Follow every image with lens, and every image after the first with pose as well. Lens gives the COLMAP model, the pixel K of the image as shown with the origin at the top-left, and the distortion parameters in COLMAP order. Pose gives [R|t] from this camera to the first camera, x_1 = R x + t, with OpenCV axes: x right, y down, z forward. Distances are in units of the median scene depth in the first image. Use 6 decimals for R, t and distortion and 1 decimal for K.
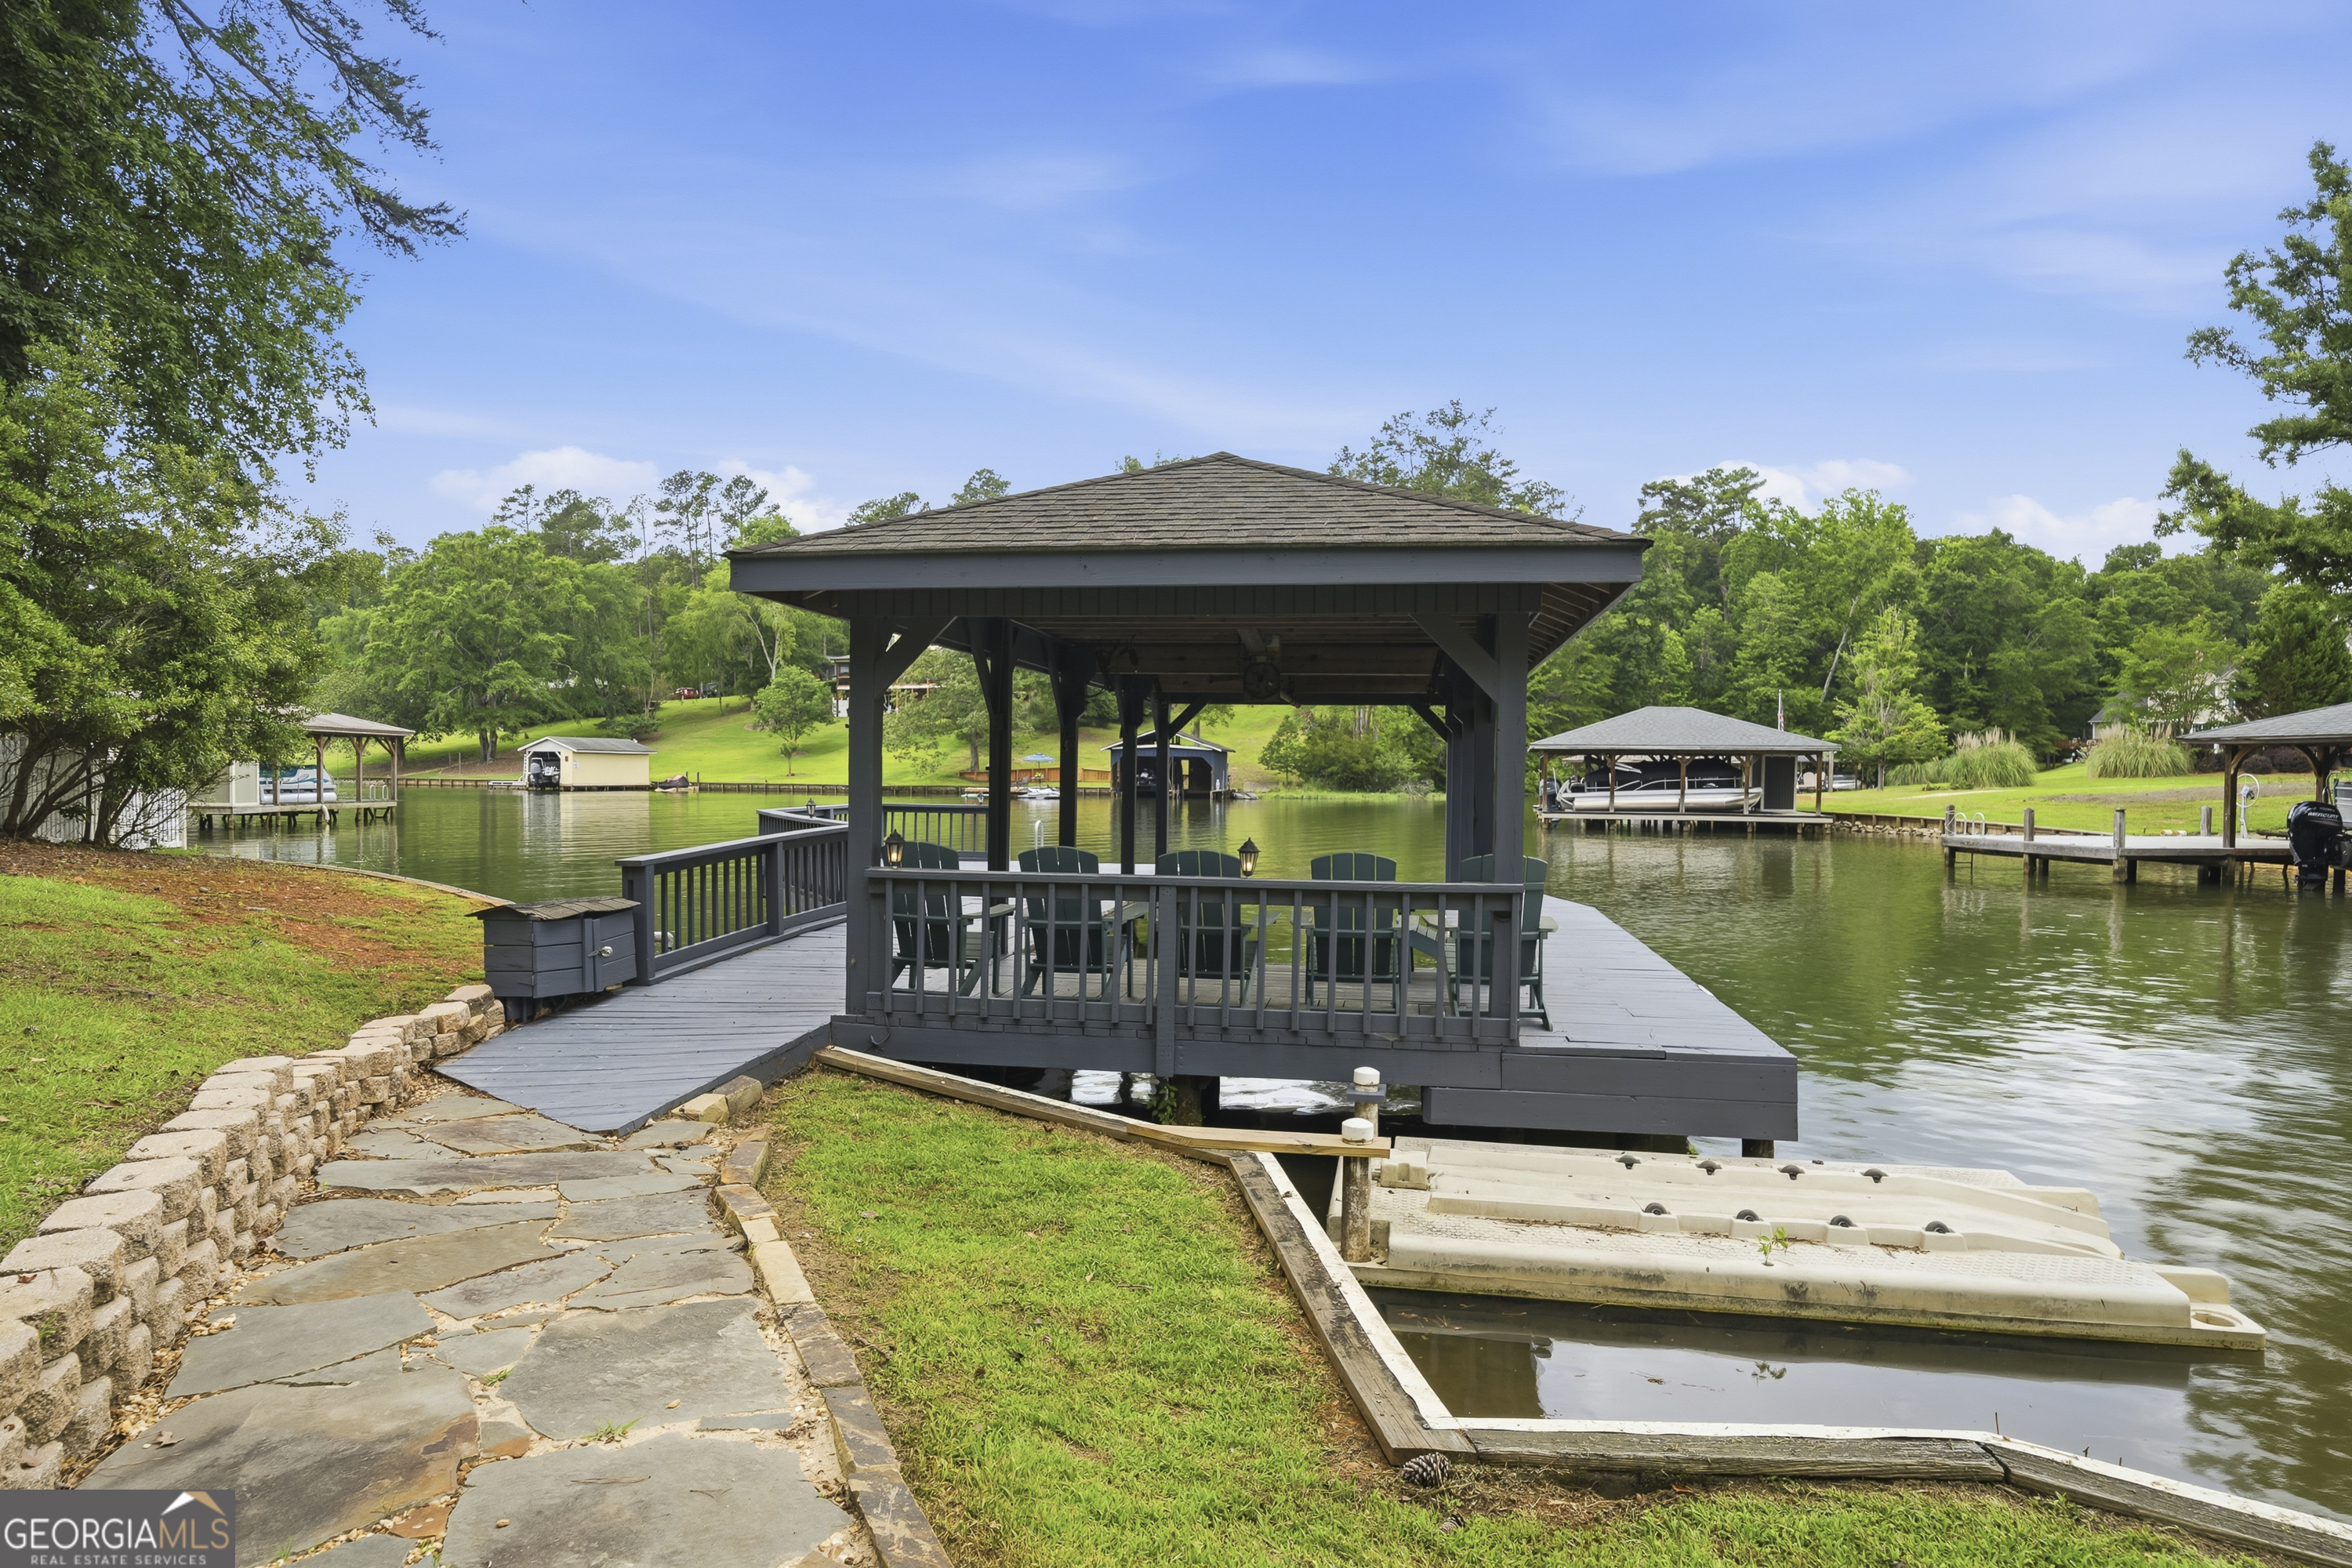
lens RADIAL K [[1412.7, 0, 1169.7], [0, 1412.7, 786.5], [0, 0, 1]] dist [-0.002598, 0.003351]
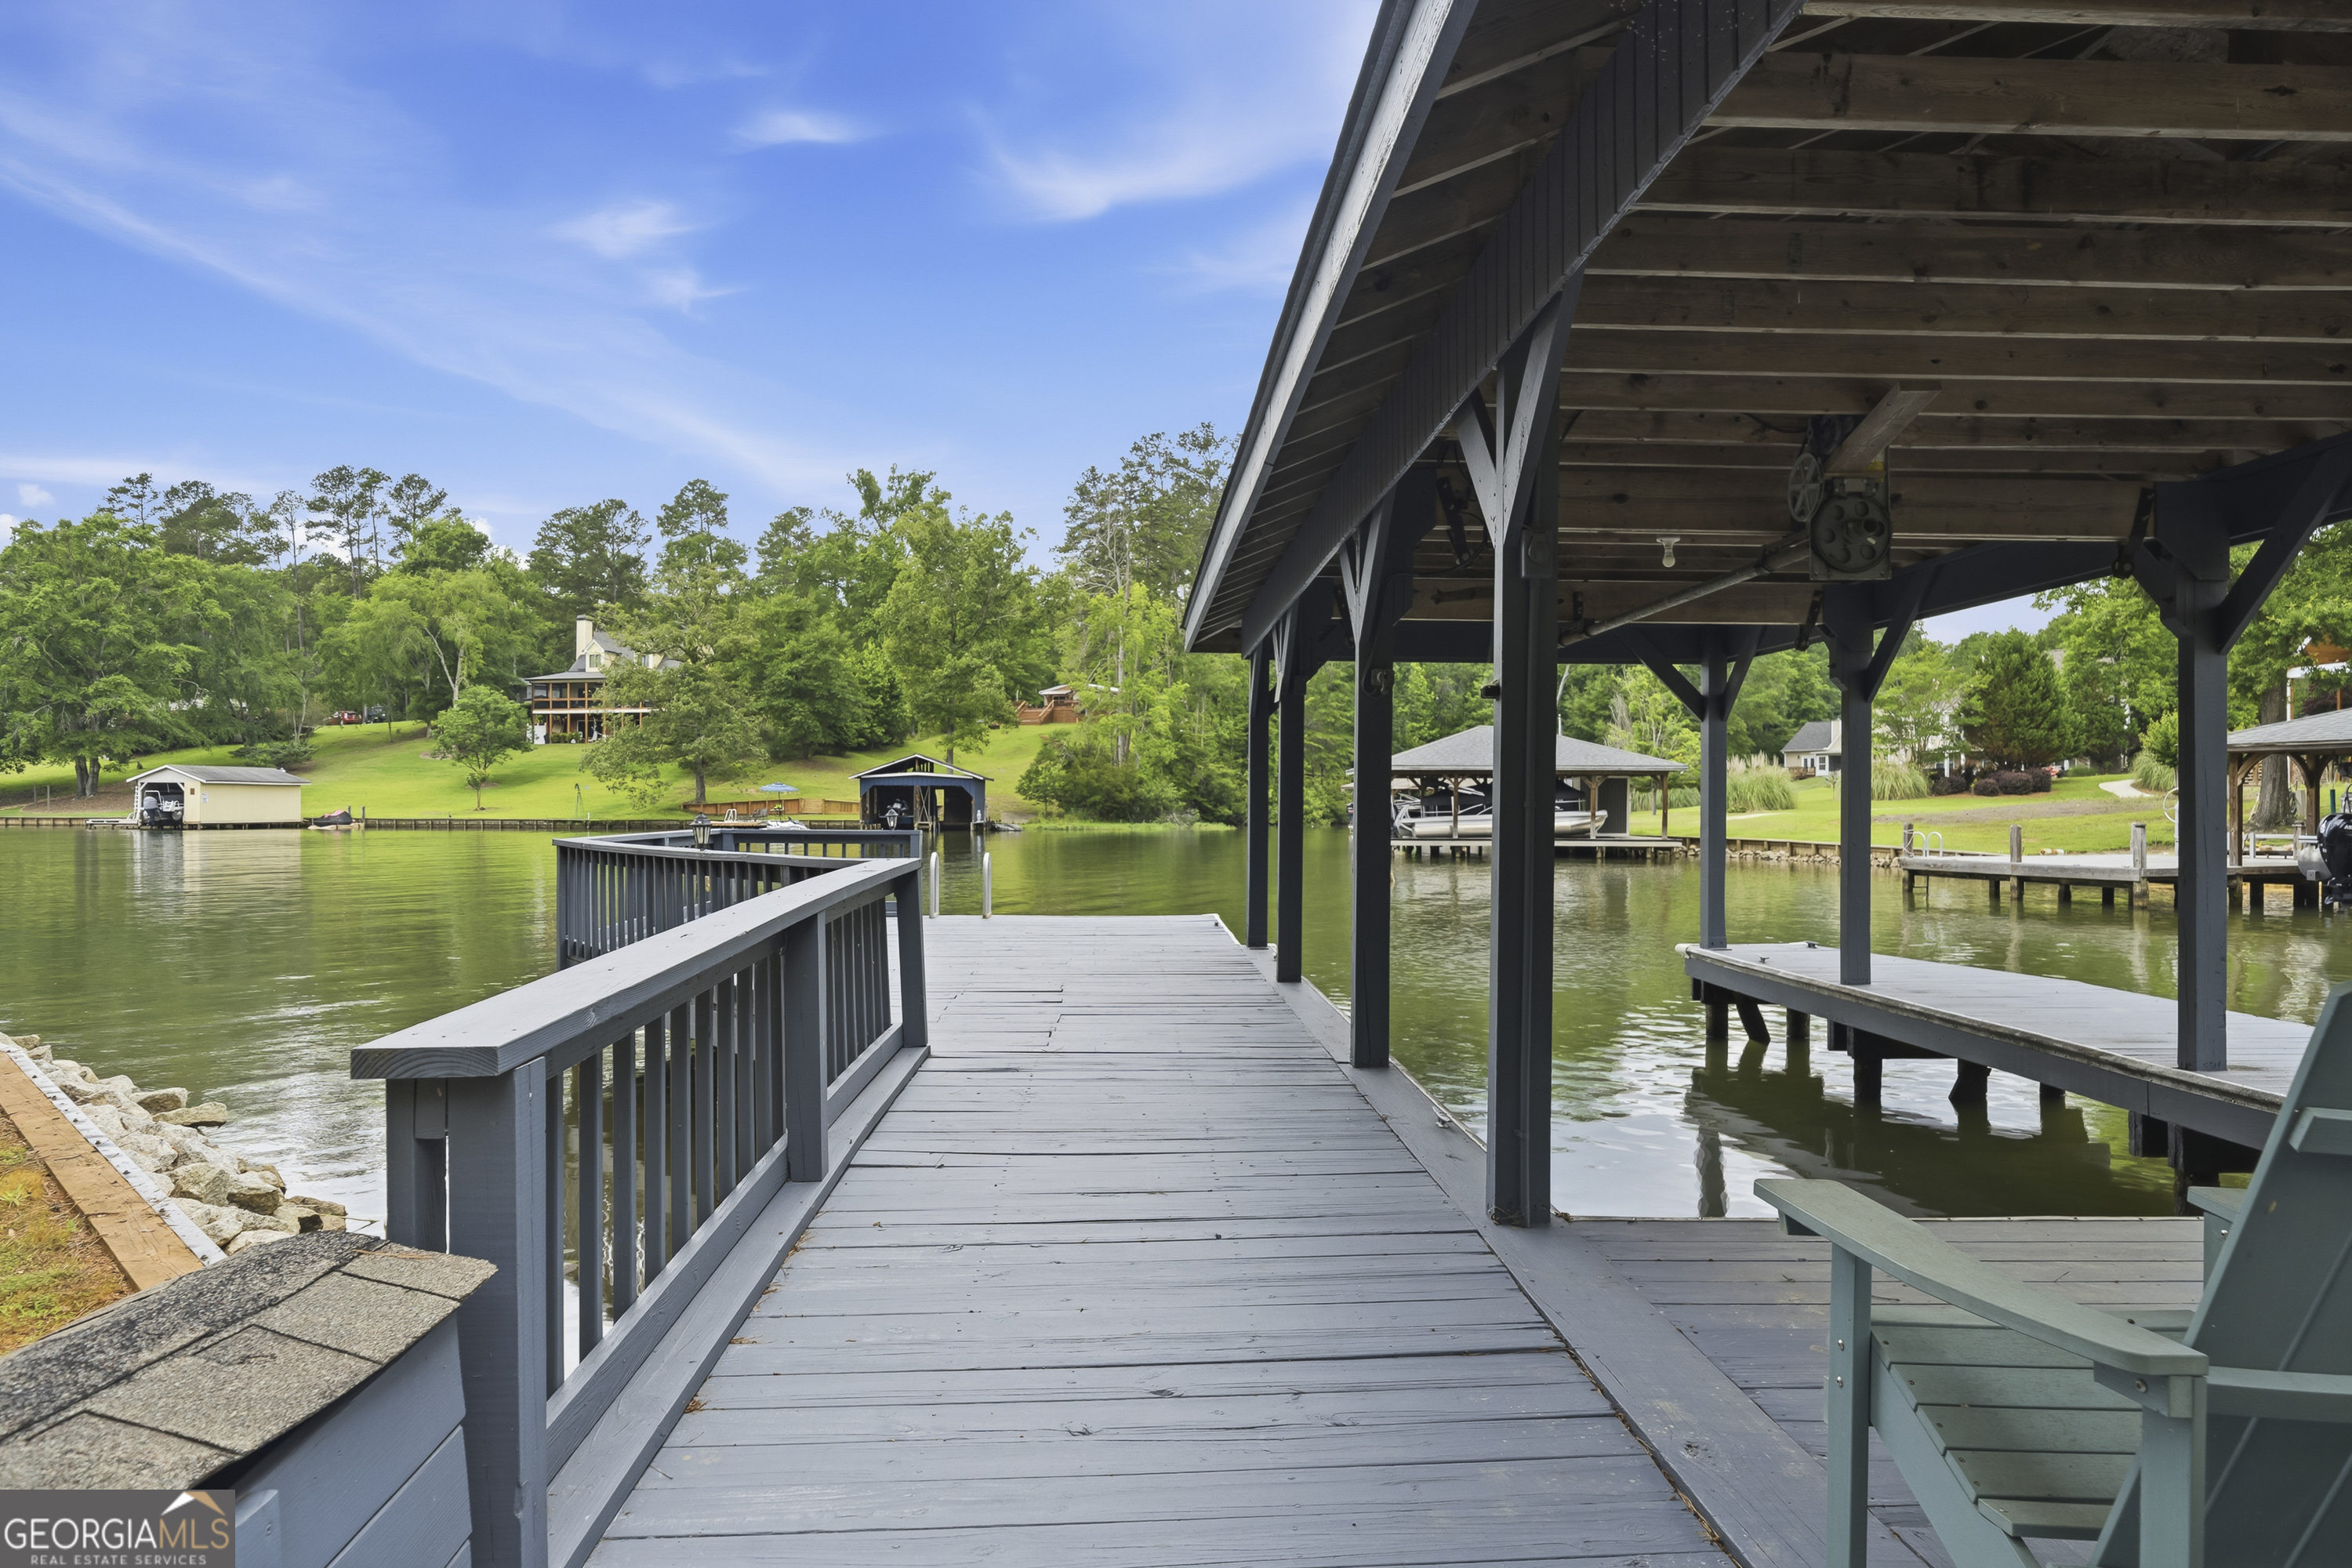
lens RADIAL K [[1412.7, 0, 1172.1], [0, 1412.7, 790.4], [0, 0, 1]] dist [-0.002598, 0.003351]
pose [[0.979544, -0.004945, 0.201171, -0.023364], [0.009126, 0.999761, -0.019859, 0.001464], [-0.201025, 0.021288, 0.979355, 0.055784]]
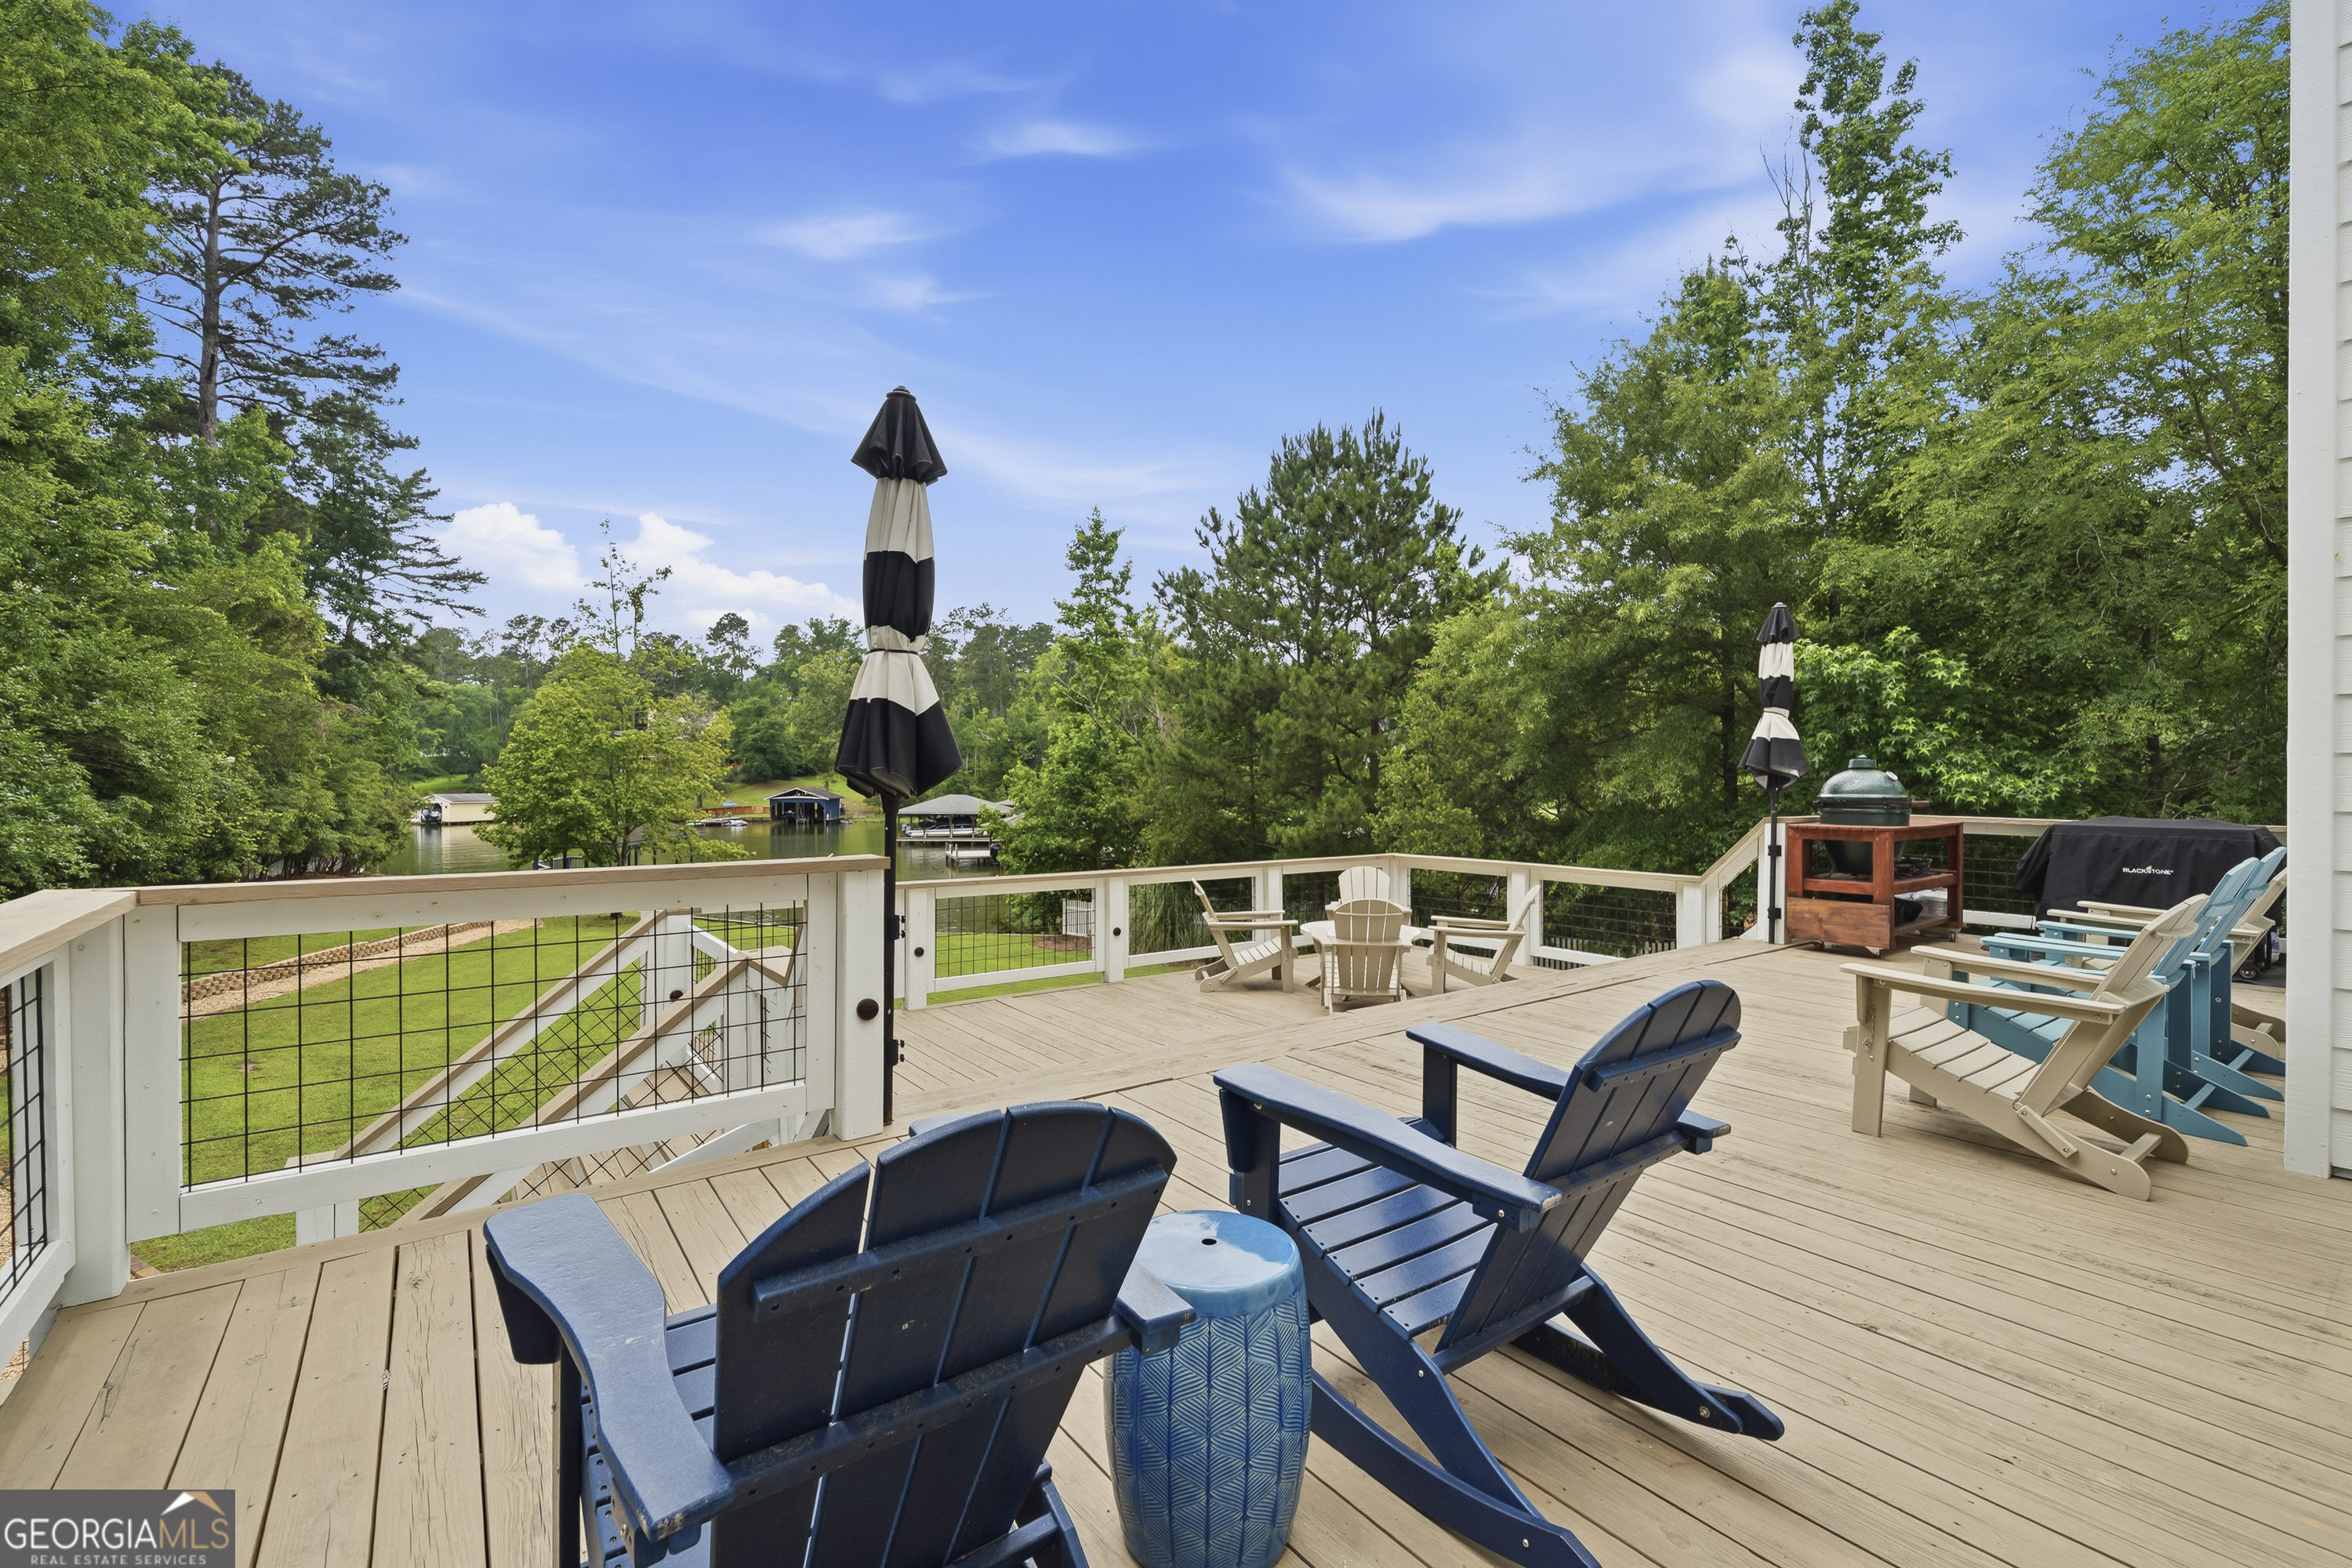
lens RADIAL K [[1015.5, 0, 1161.2], [0, 1015.5, 779.8], [0, 0, 1]] dist [0.000731, 0.000329]
pose [[0.974369, -0.004552, 0.224911, 0.147039], [0.007048, 0.999922, -0.010296, -0.030697], [-0.224847, 0.011617, 0.974325, -0.405948]]
